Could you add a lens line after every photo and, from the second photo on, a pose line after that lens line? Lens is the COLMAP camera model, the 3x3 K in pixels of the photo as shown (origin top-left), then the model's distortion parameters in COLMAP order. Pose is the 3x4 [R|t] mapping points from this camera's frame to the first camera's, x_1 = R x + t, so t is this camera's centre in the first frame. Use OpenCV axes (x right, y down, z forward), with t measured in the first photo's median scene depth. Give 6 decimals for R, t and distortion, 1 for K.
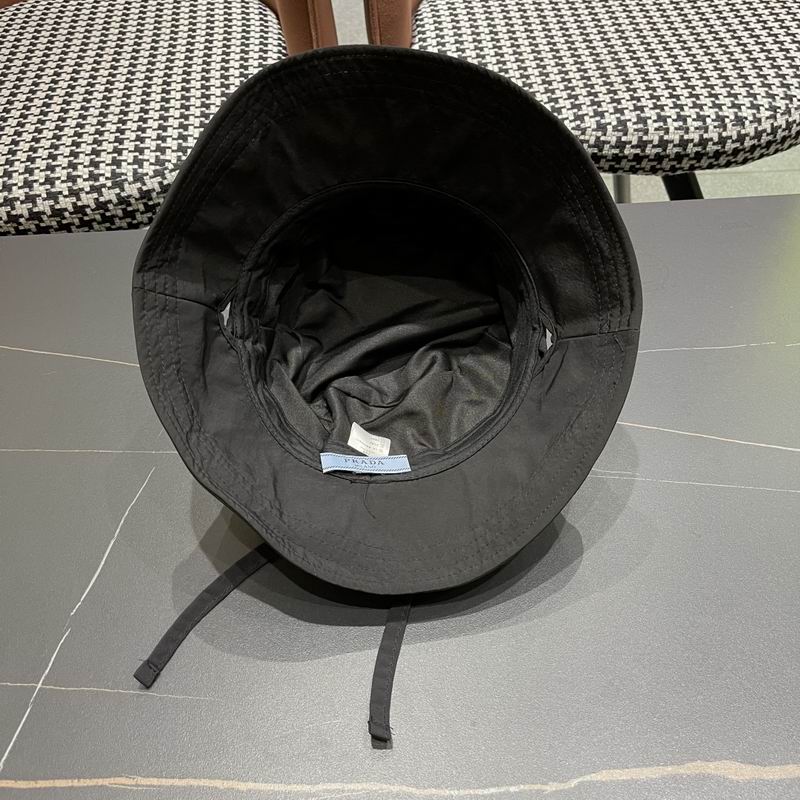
lens RADIAL K [[830.8, 0, 402.2], [0, 830.8, 409.2], [0, 0, 1]] dist [0.015581, 0.000000]
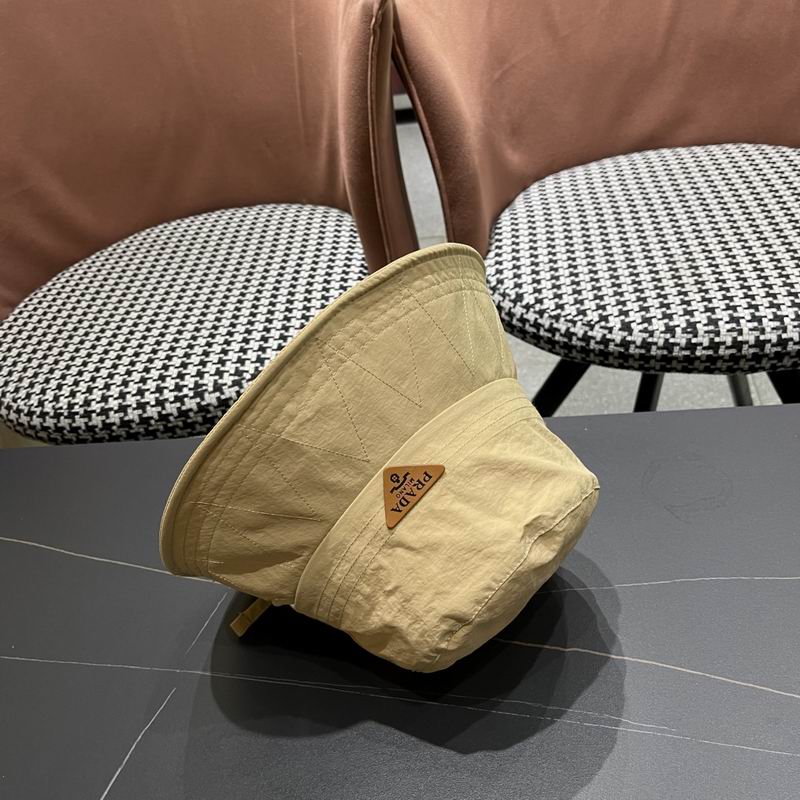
lens RADIAL K [[830.8, 0, 396.6], [0, 830.8, 406.6], [0, 0, 1]] dist [0.015581, 0.000000]
pose [[0.981281, -0.007345, -0.192443, 0.111445], [-0.028784, 0.982454, -0.184268, -0.059919], [0.190420, 0.186358, 0.963852, 0.012813]]
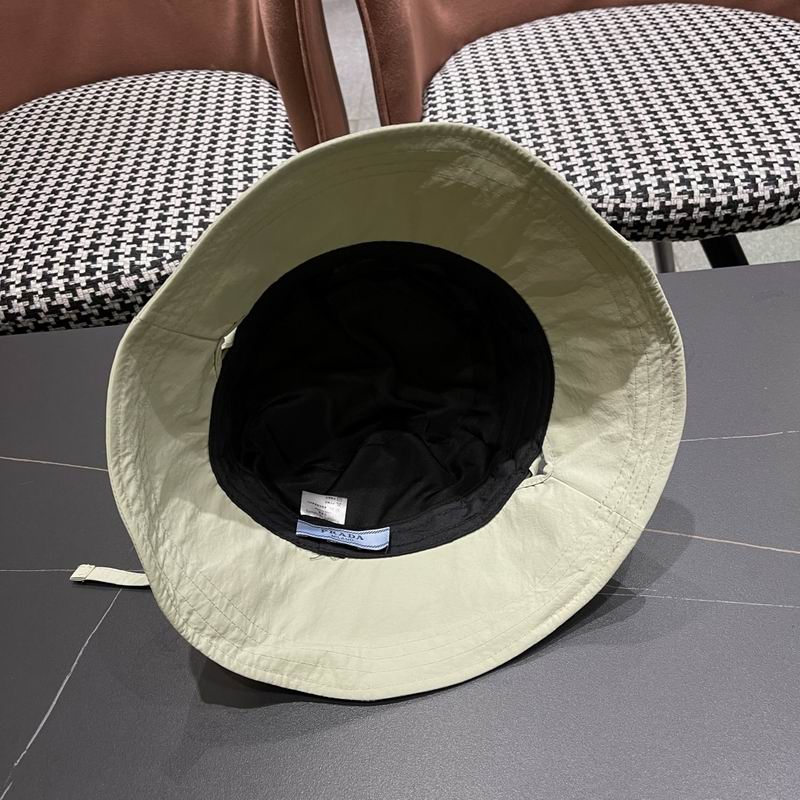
lens RADIAL K [[830.8, 0, 404.2], [0, 830.8, 410.3], [0, 0, 1]] dist [0.015581, 0.000000]
pose [[0.996471, -0.030614, -0.078152, 0.063547], [0.025313, 0.997368, -0.067941, -0.039052], [0.080026, 0.065723, 0.994624, 0.067241]]
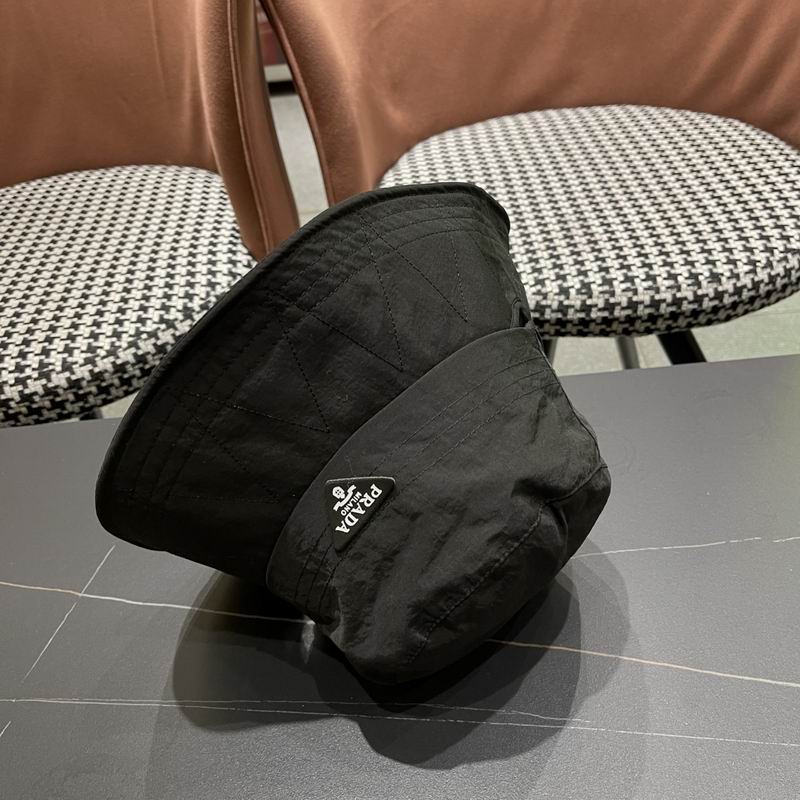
lens RADIAL K [[830.8, 0, 409.1], [0, 830.8, 406.6], [0, 0, 1]] dist [0.015581, 0.000000]
pose [[0.997812, -0.039338, -0.053144, 0.111138], [0.029990, 0.985592, -0.166458, -0.062942], [0.058926, 0.164500, 0.984615, 0.100361]]
